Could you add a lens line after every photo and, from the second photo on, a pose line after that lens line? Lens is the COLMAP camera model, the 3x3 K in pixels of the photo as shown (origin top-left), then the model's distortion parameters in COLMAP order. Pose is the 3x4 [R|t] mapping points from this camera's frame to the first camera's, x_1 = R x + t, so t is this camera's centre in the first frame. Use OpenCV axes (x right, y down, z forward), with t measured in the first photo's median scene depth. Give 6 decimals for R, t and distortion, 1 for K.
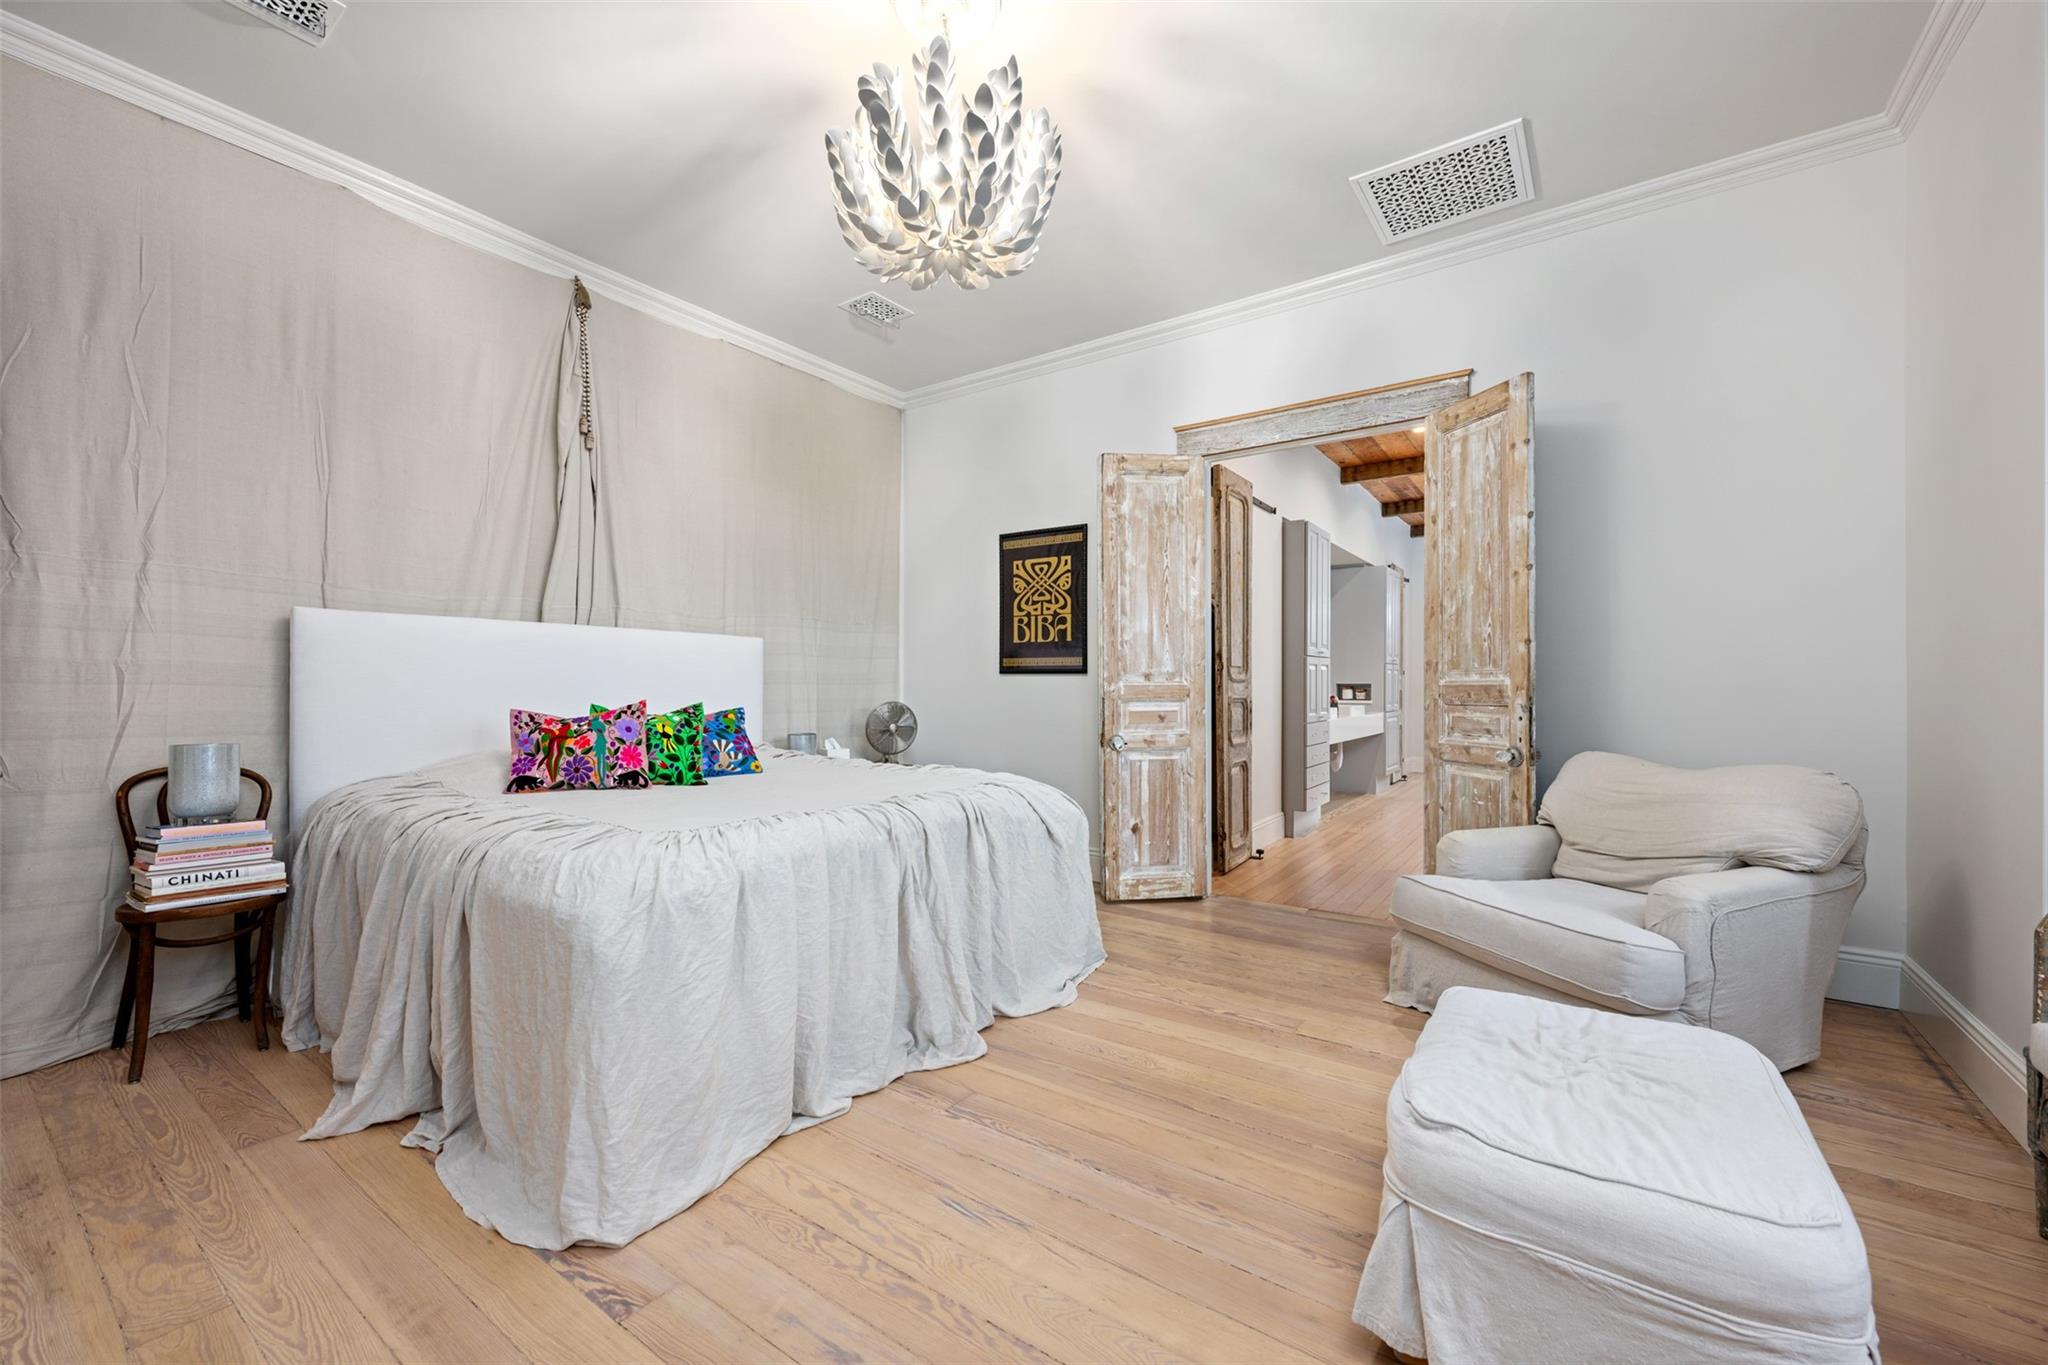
lens RADIAL K [[810.0, 0, 1034.5], [0, 810.0, 691.6], [0, 0, 1]] dist [-0.001100, -0.000520]
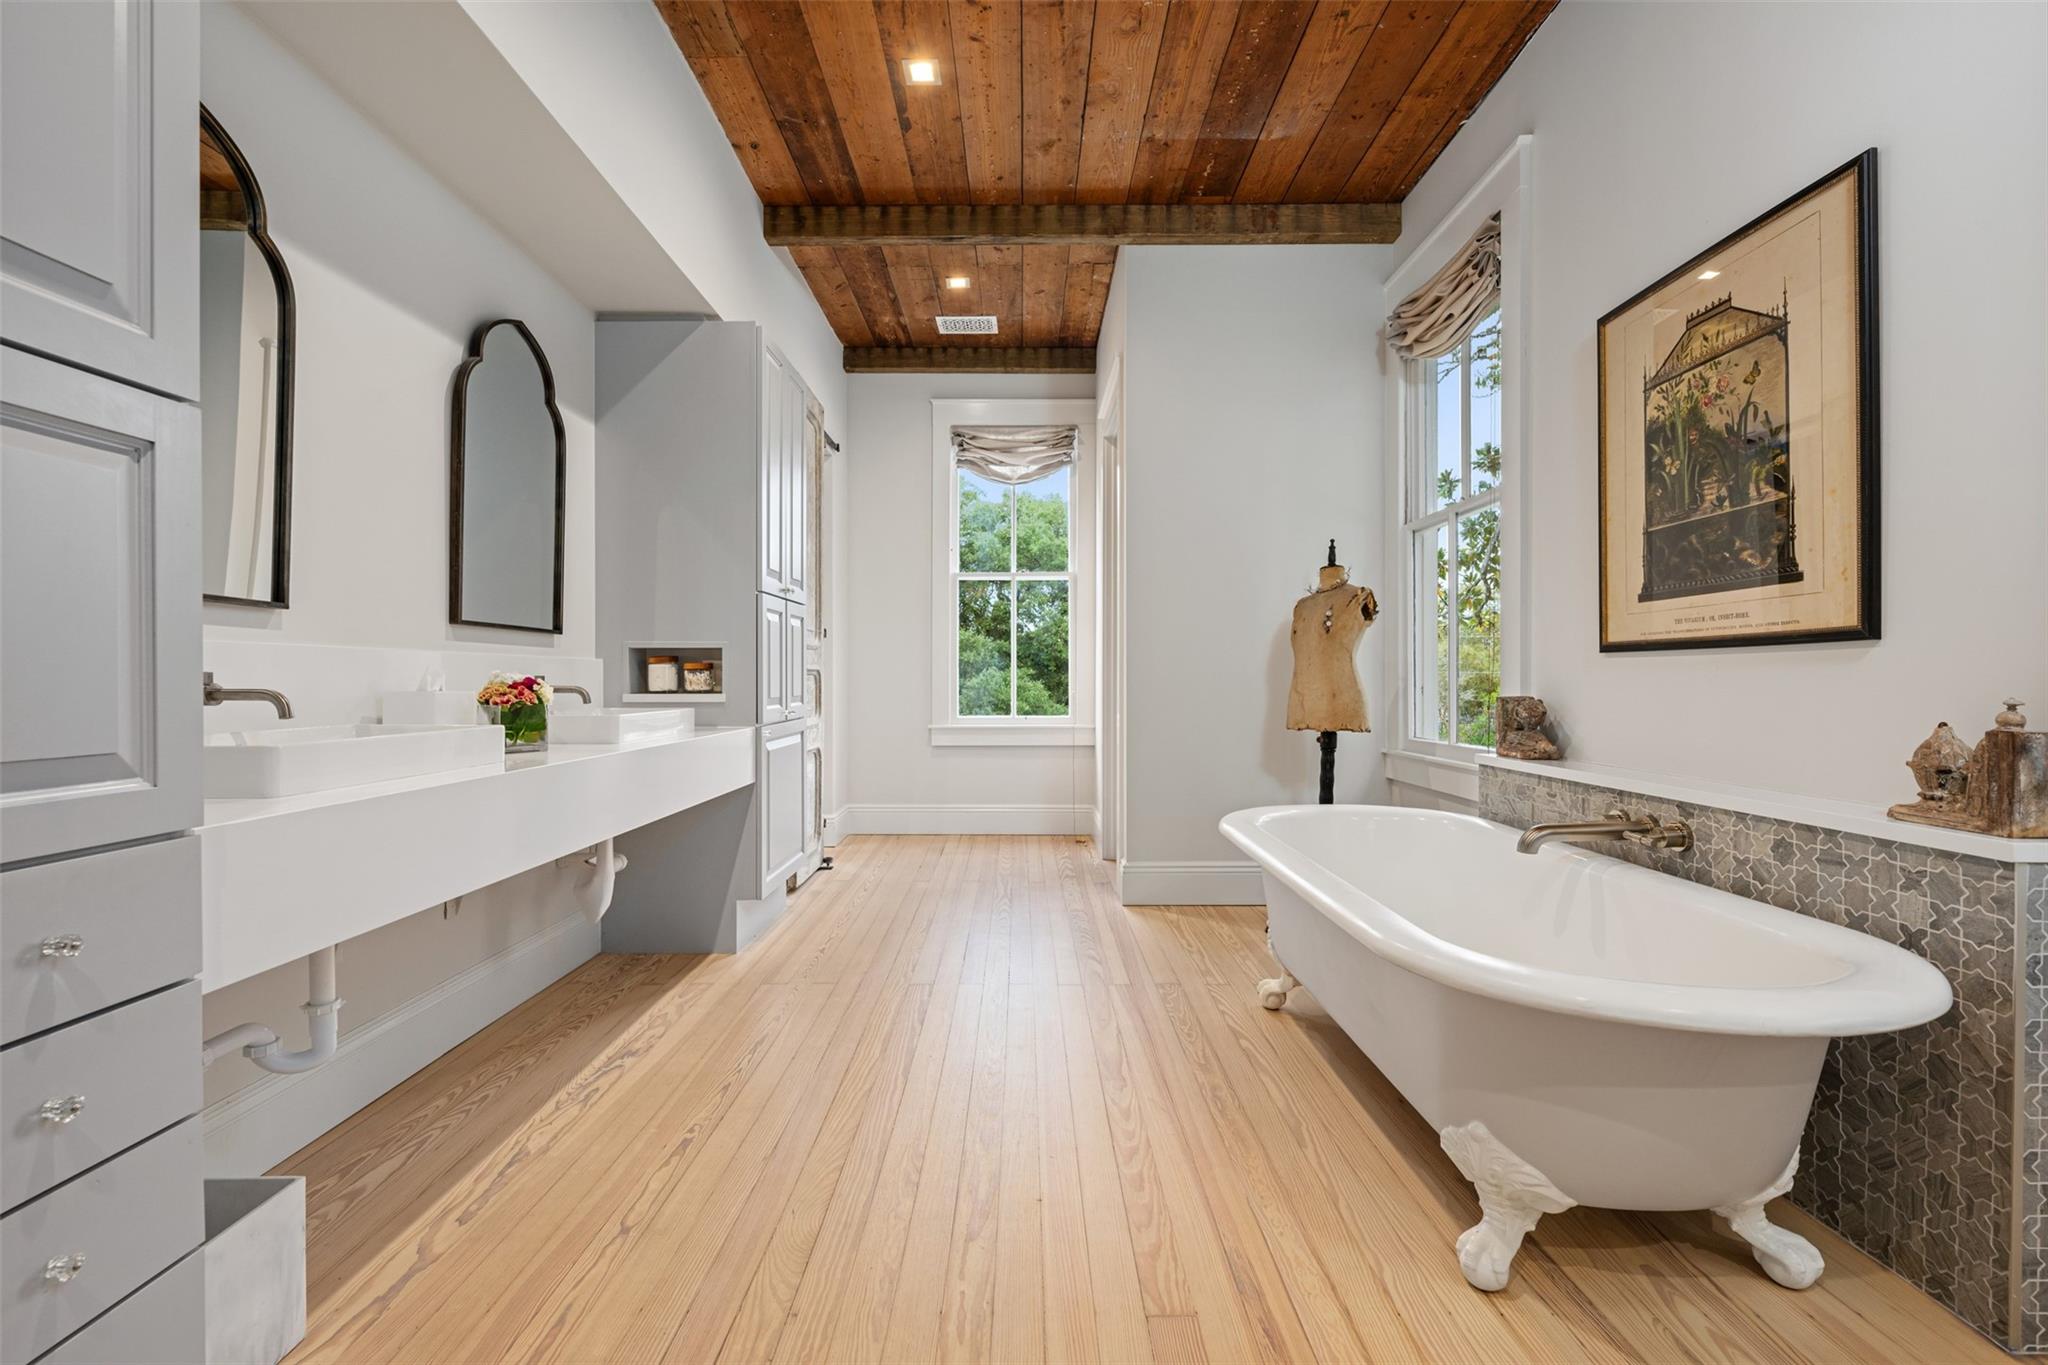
lens RADIAL K [[872.4, 0, 1022.8], [0, 872.4, 680.1], [0, 0, 1]] dist [-0.001254, -0.000227]
pose [[0.818950, -0.002123, 0.573862, 0.300611], [0.002832, 0.999996, -0.000342, 0.005151], [-0.573858, 0.001905, 0.818952, 0.603600]]
